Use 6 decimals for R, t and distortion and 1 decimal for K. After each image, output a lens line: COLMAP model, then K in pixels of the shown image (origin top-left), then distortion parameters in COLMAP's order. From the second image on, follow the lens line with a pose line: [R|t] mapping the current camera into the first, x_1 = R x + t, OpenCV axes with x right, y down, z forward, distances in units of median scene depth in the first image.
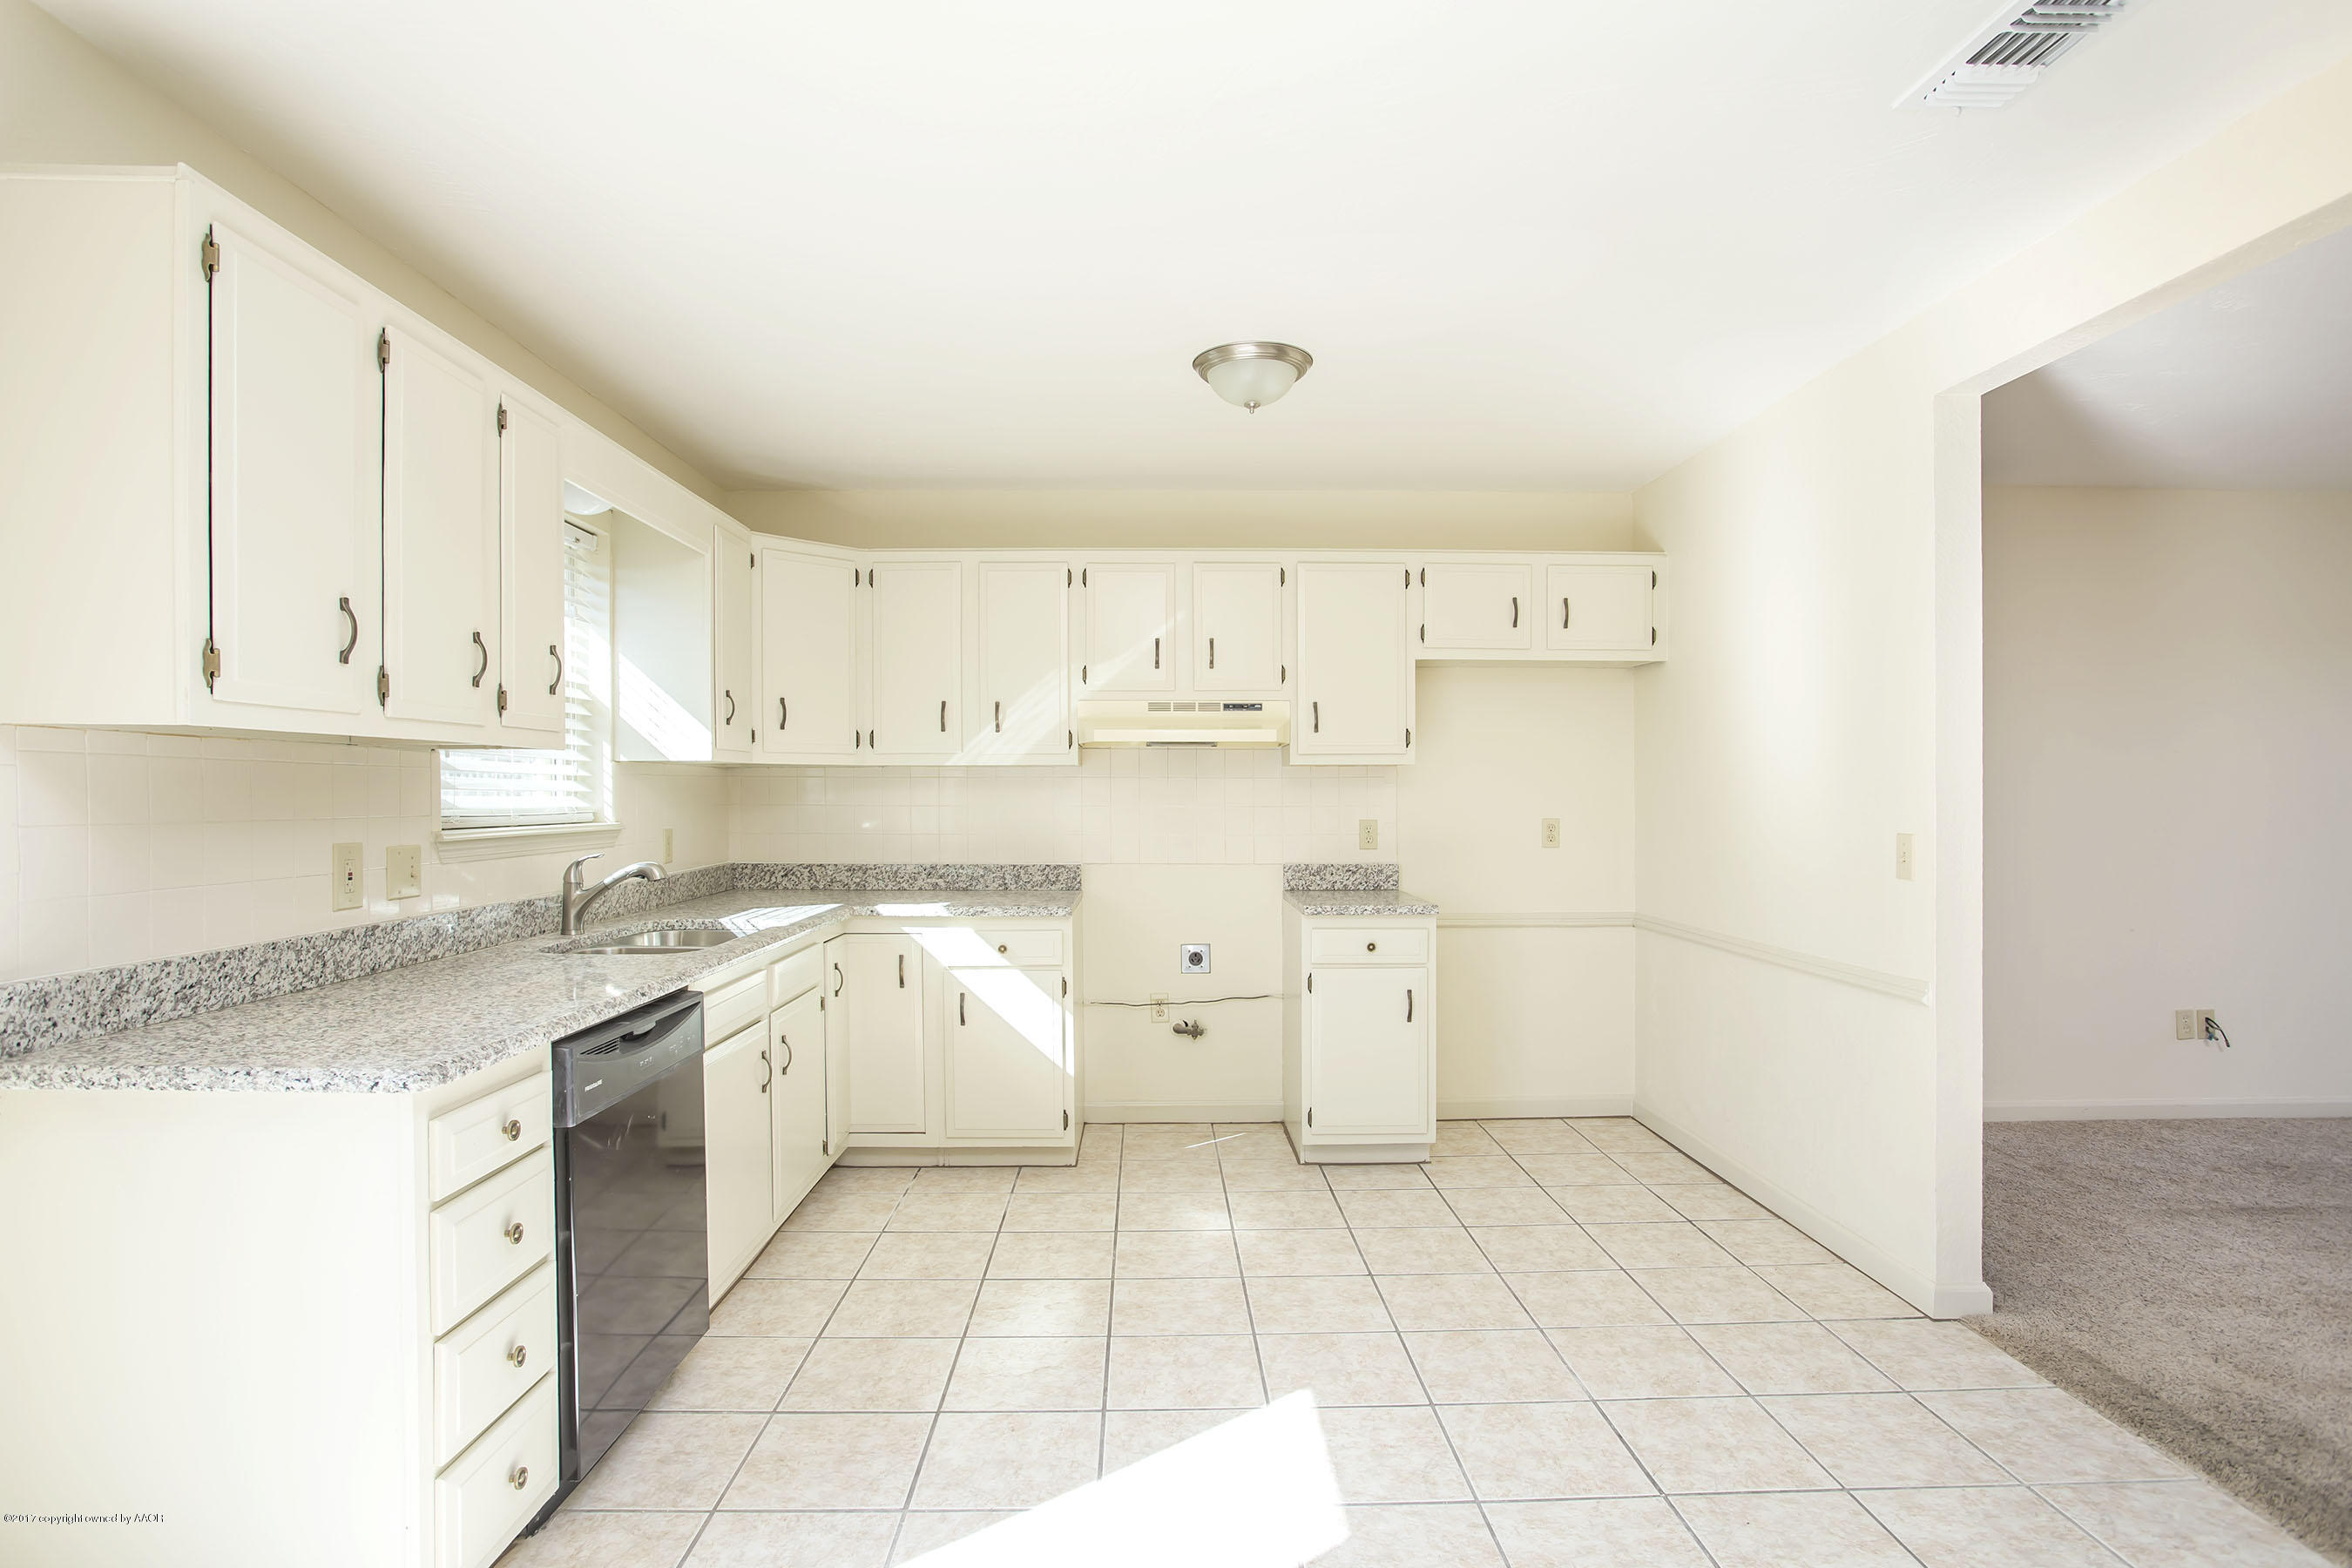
lens RADIAL K [[1154.5, 0, 1196.4], [0, 1154.5, 800.7], [0, 0, 1]] dist [-0.025378, 0.007301]
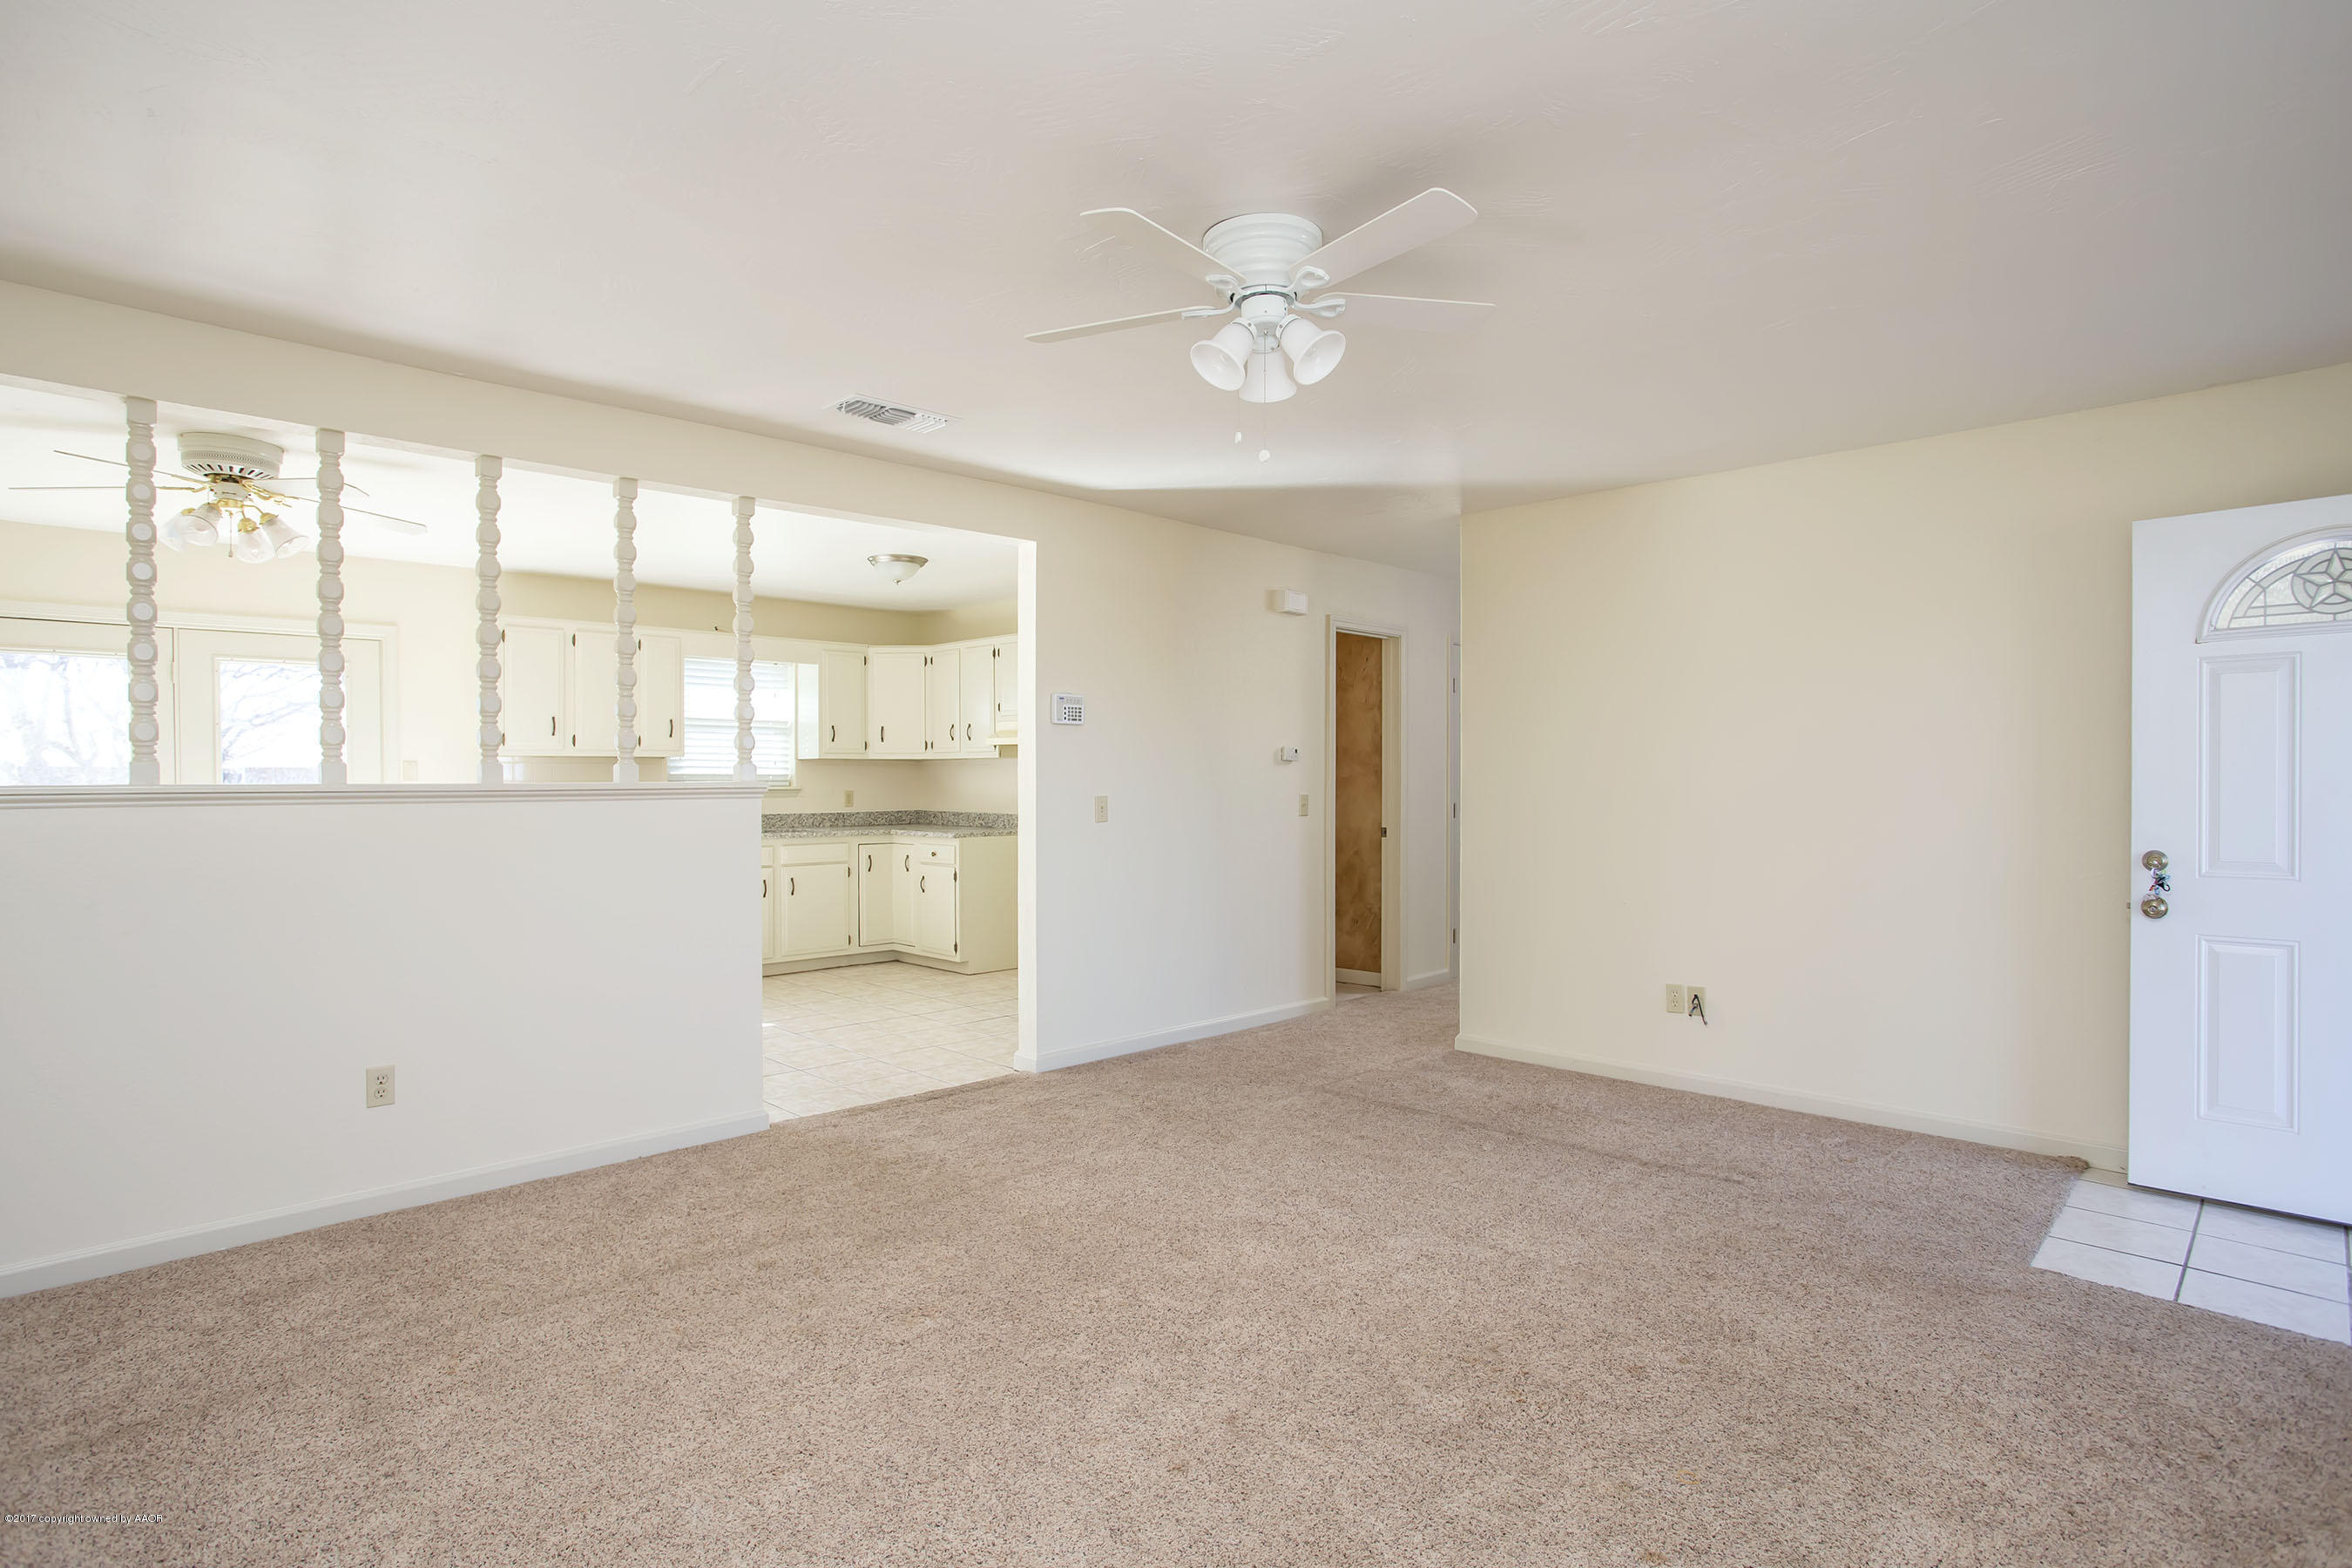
lens RADIAL K [[1154.5, 0, 1176.8], [0, 1154.5, 794.6], [0, 0, 1]] dist [-0.025378, 0.007301]
pose [[0.689256, 0.010670, -0.724440, 1.493243], [-0.005566, 0.999940, 0.009432, 0.009053], [0.724497, -0.002469, 0.689274, -0.032821]]
